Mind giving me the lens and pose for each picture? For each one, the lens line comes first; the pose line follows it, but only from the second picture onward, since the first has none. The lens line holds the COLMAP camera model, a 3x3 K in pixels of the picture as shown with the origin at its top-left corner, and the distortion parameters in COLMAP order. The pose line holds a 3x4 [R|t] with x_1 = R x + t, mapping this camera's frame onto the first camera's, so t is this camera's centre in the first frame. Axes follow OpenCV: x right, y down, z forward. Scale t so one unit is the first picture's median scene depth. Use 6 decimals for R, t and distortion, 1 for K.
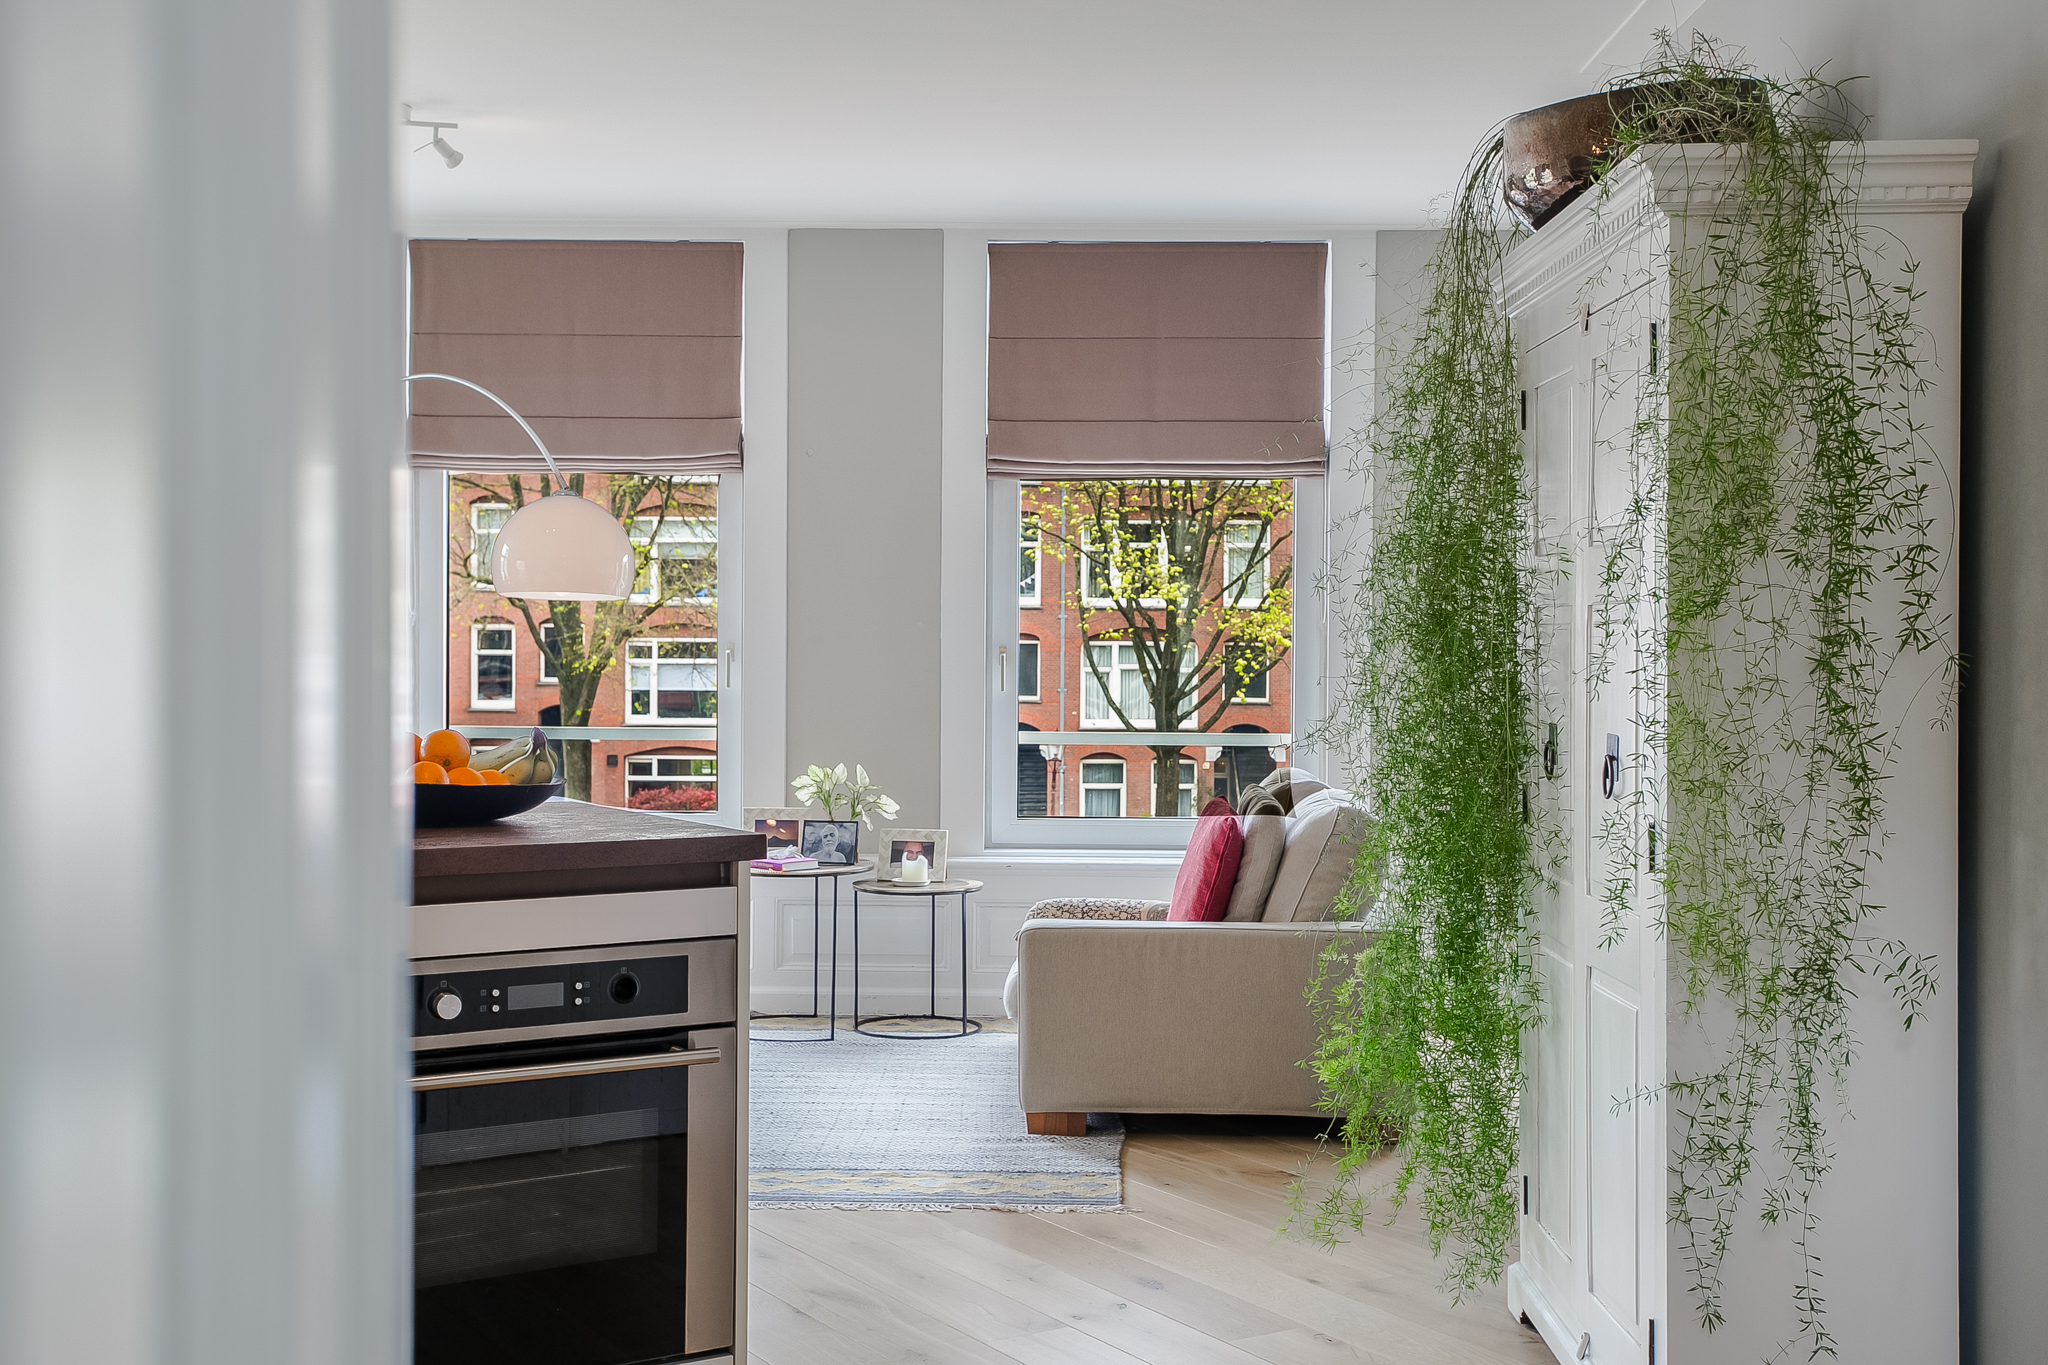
lens RADIAL K [[2372.8, 0, 1020.1], [0, 2372.8, 678.1], [0, 0, 1]] dist [0.046008, 0.000000]
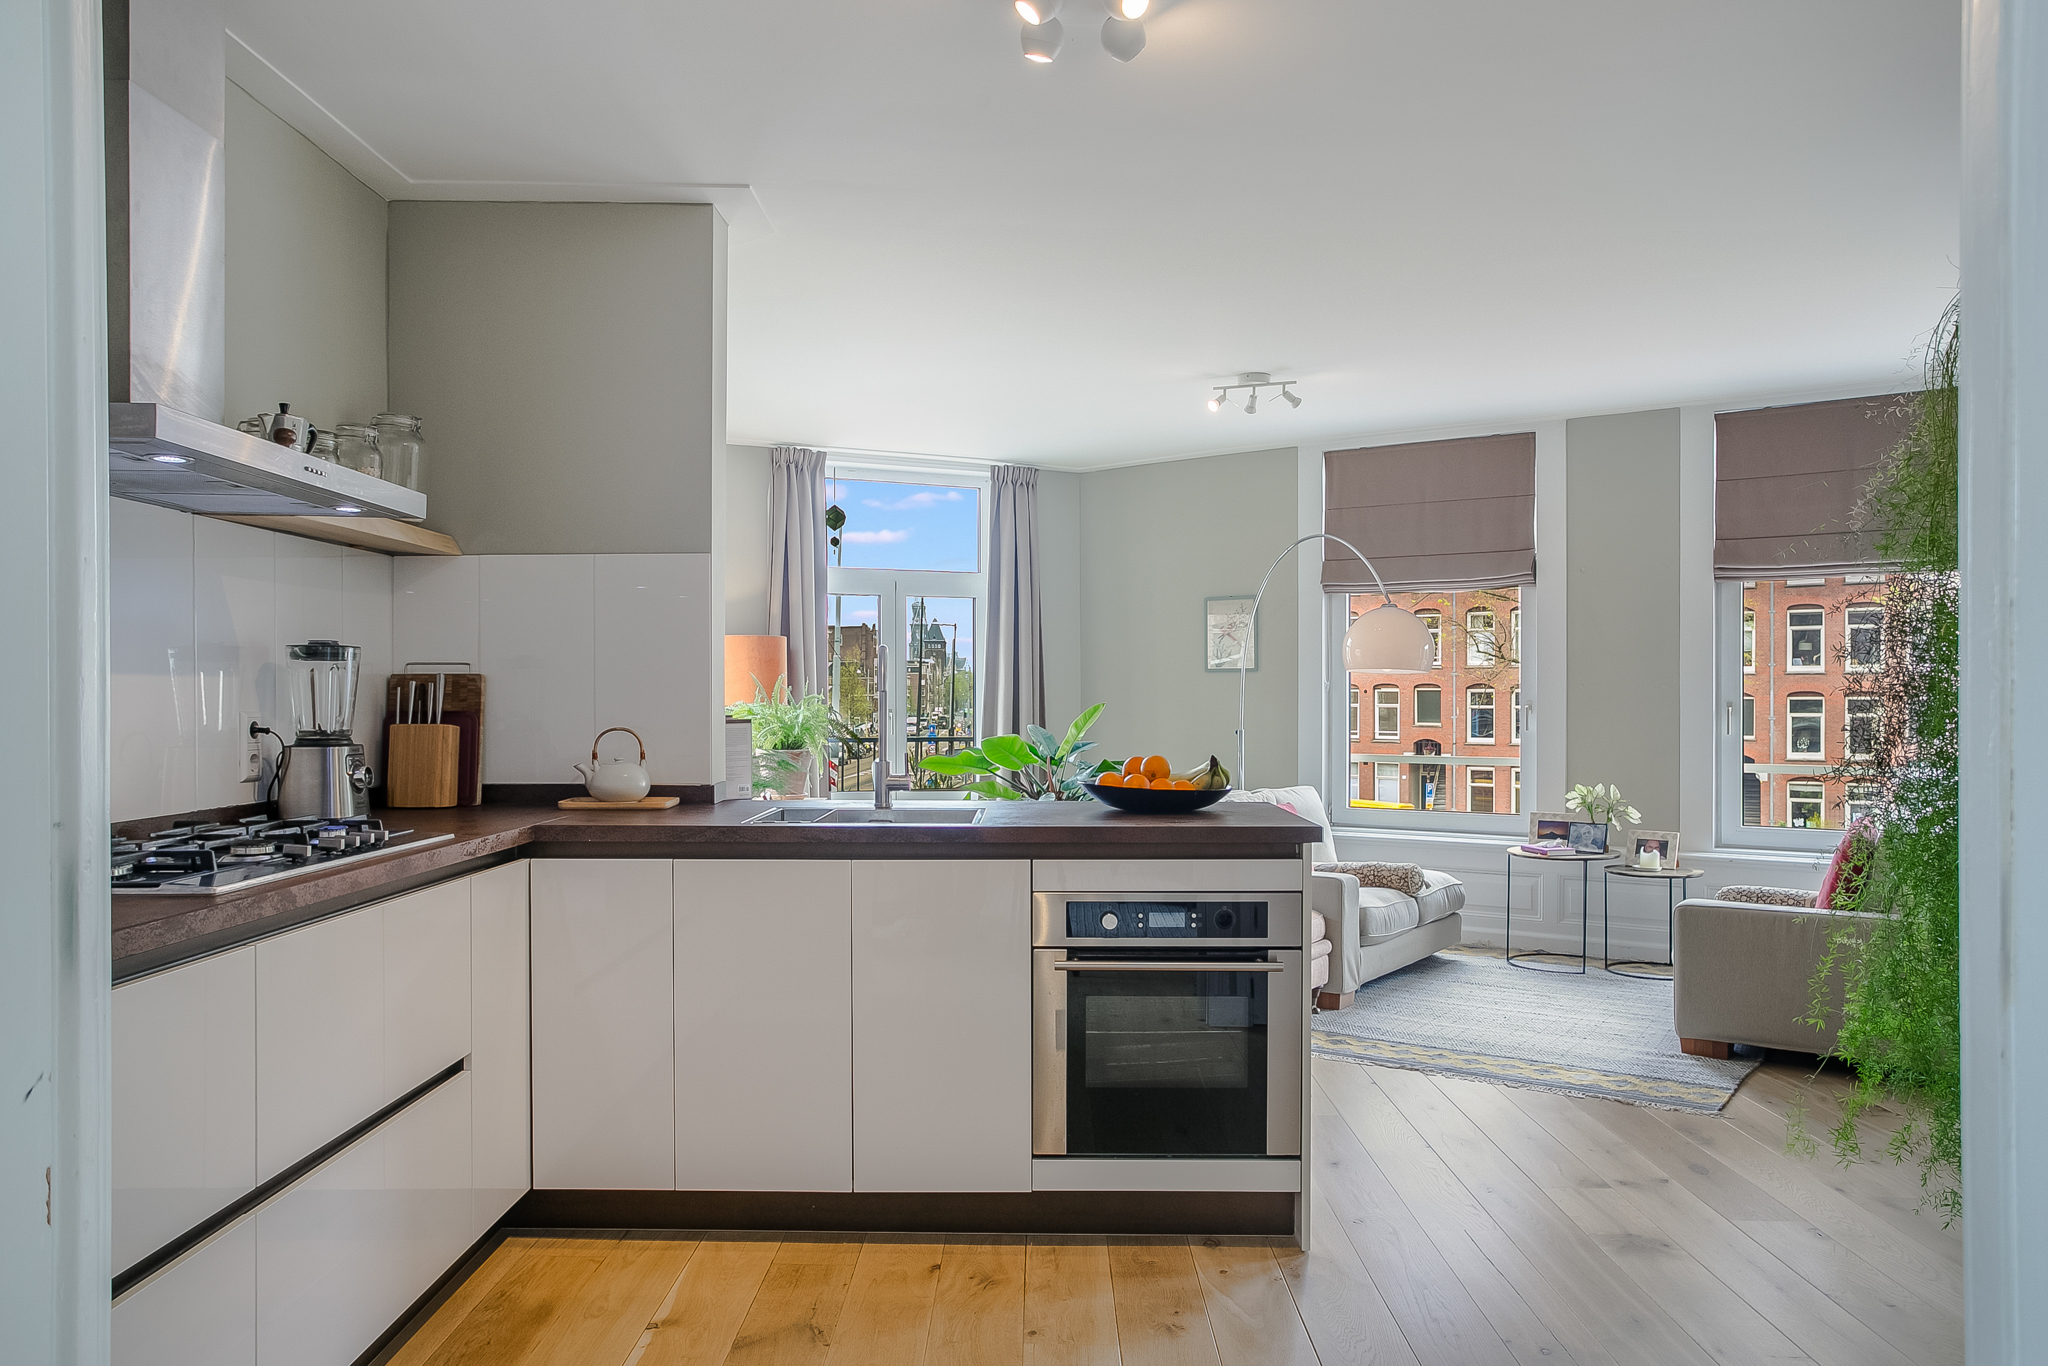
lens RADIAL K [[1503.4, 0, 1019.6], [0, 1503.4, 697.0], [0, 0, 1]] dist [0.024676, 0.010942]
pose [[0.845267, -0.005924, -0.534311, 0.118811], [-0.003087, 0.999868, -0.015969, -0.001043], [0.534335, 0.015147, 0.845137, 0.032075]]
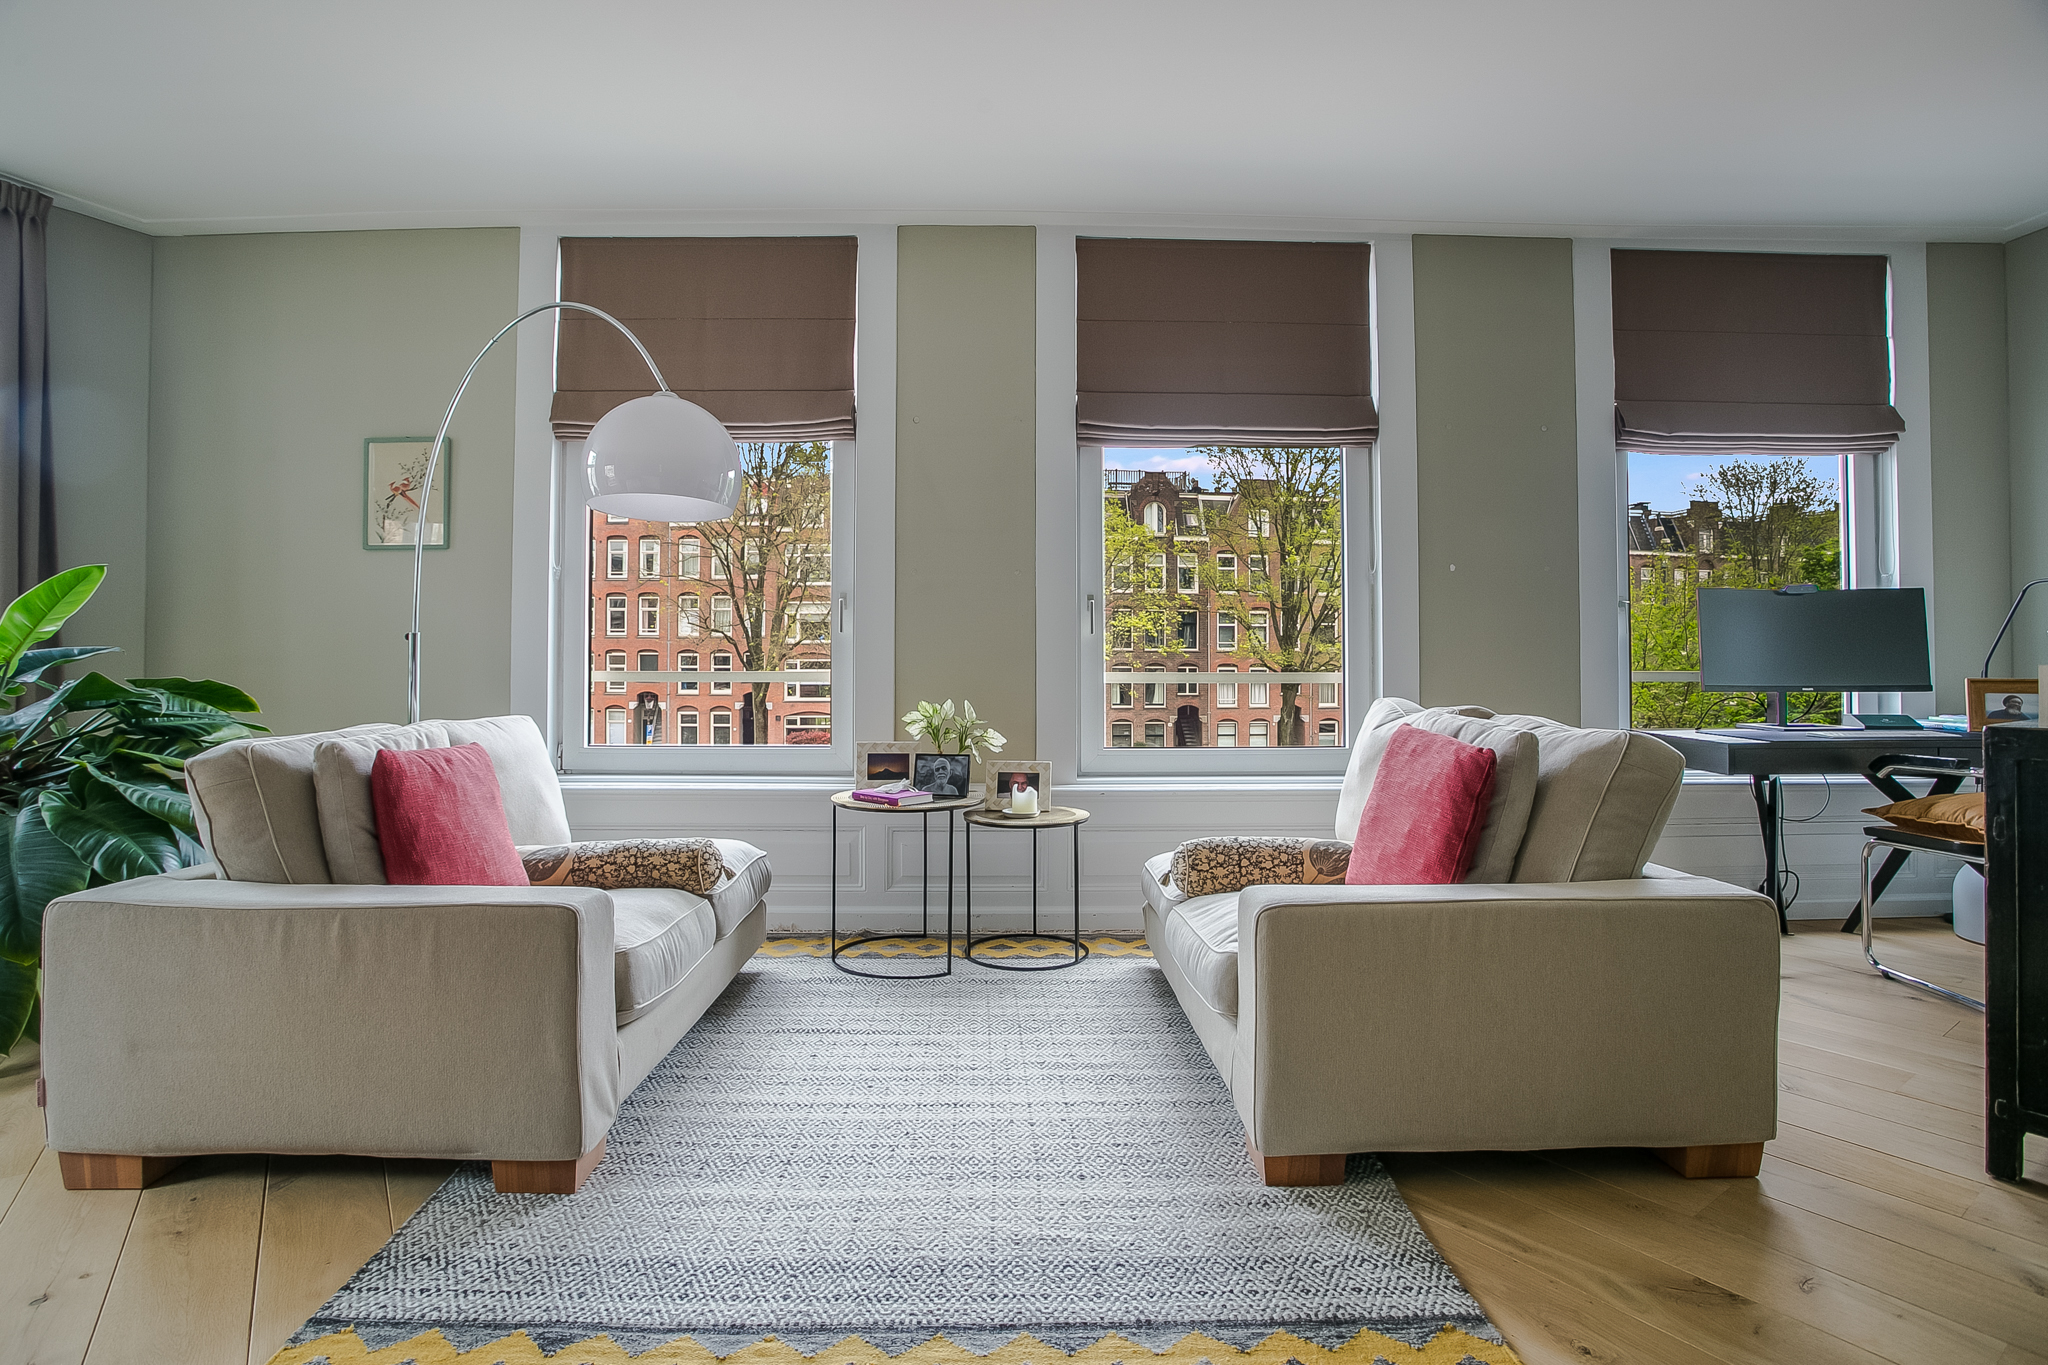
lens RADIAL K [[1009.5, 0, 1027.2], [0, 1009.5, 647.2], [0, 0, 1]] dist [-0.049570, 0.000480]
pose [[0.997646, -0.003796, 0.068475, -0.071966], [0.006243, 0.999348, -0.035552, 0.029013], [-0.068296, 0.035896, 0.997019, 0.551221]]
